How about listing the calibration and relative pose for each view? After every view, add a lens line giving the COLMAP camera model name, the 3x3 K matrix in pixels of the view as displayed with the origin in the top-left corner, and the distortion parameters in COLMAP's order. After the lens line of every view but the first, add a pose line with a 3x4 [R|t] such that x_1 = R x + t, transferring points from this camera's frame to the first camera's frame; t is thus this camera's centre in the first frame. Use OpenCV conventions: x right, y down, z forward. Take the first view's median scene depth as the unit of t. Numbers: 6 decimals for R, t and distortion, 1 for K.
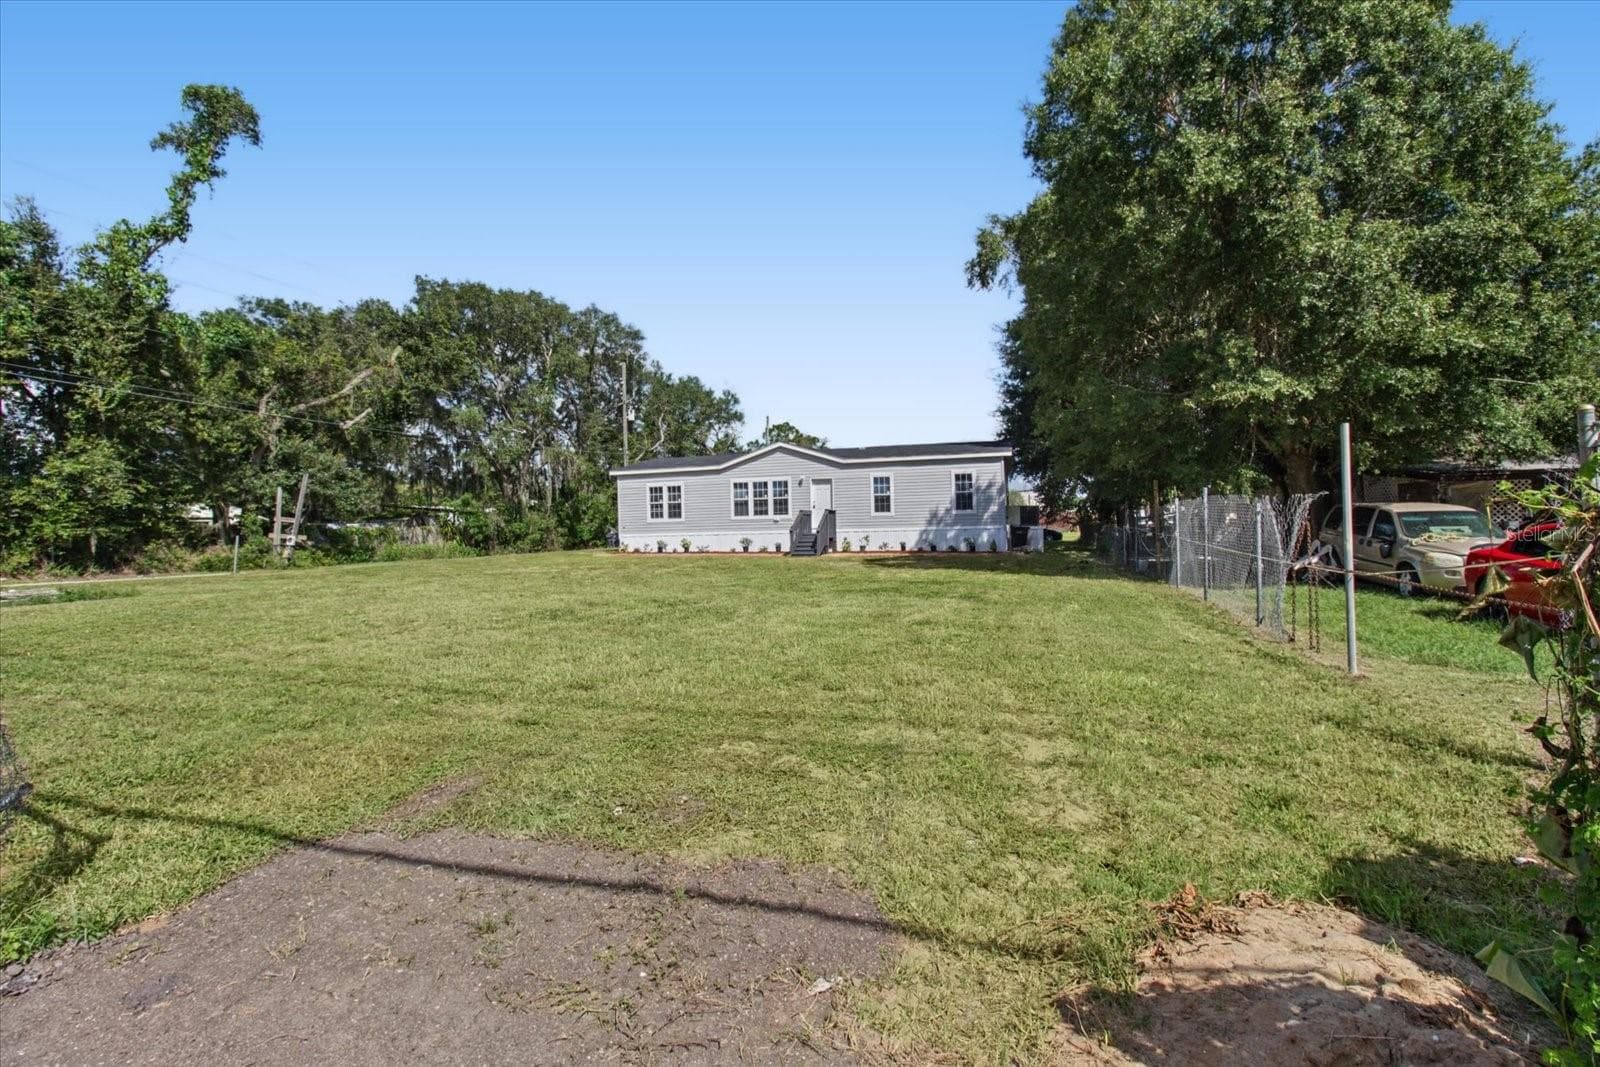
lens RADIAL K [[734.6, 0, 783.7], [0, 734.6, 524.7], [0, 0, 1]] dist [-0.009431, 0.012156]
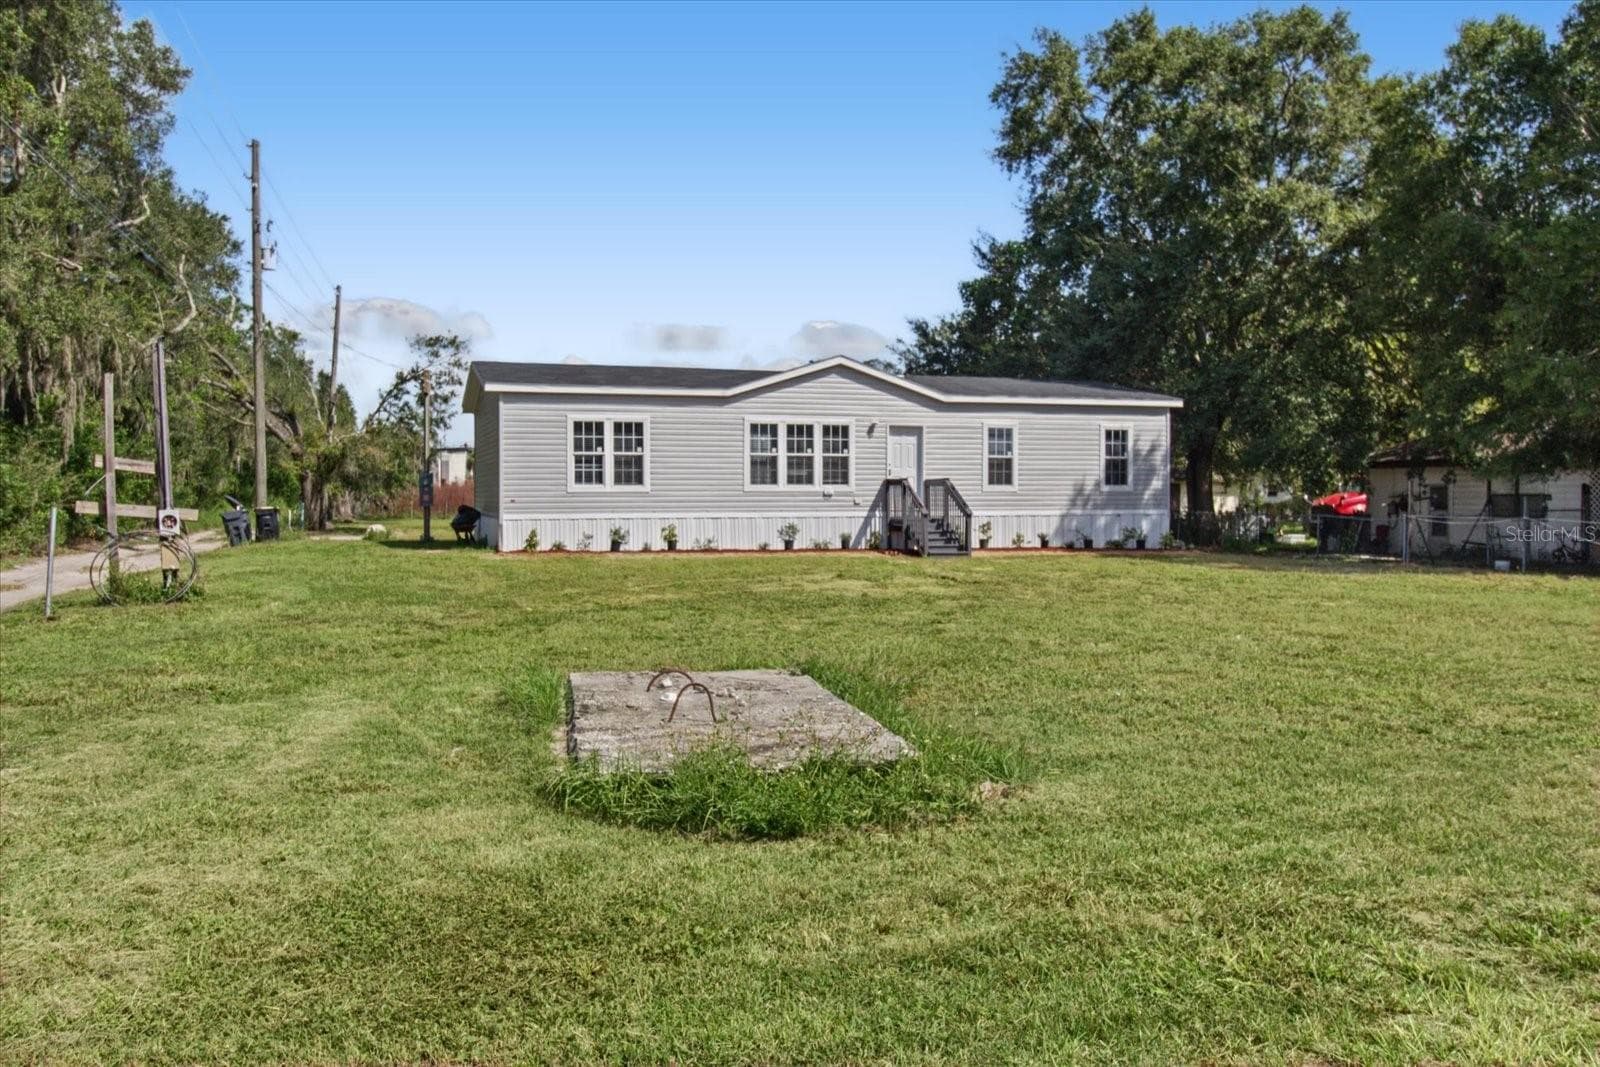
lens RADIAL K [[1249.6, 0, 755.5], [0, 1249.6, 535.0], [0, 0, 1]] dist [0.042465, -0.050568]
pose [[0.827138, 0.005378, 0.561974, -0.593576], [-0.019803, 0.999612, 0.019580, 0.007946], [-0.561650, -0.027324, 0.826923, 0.236249]]
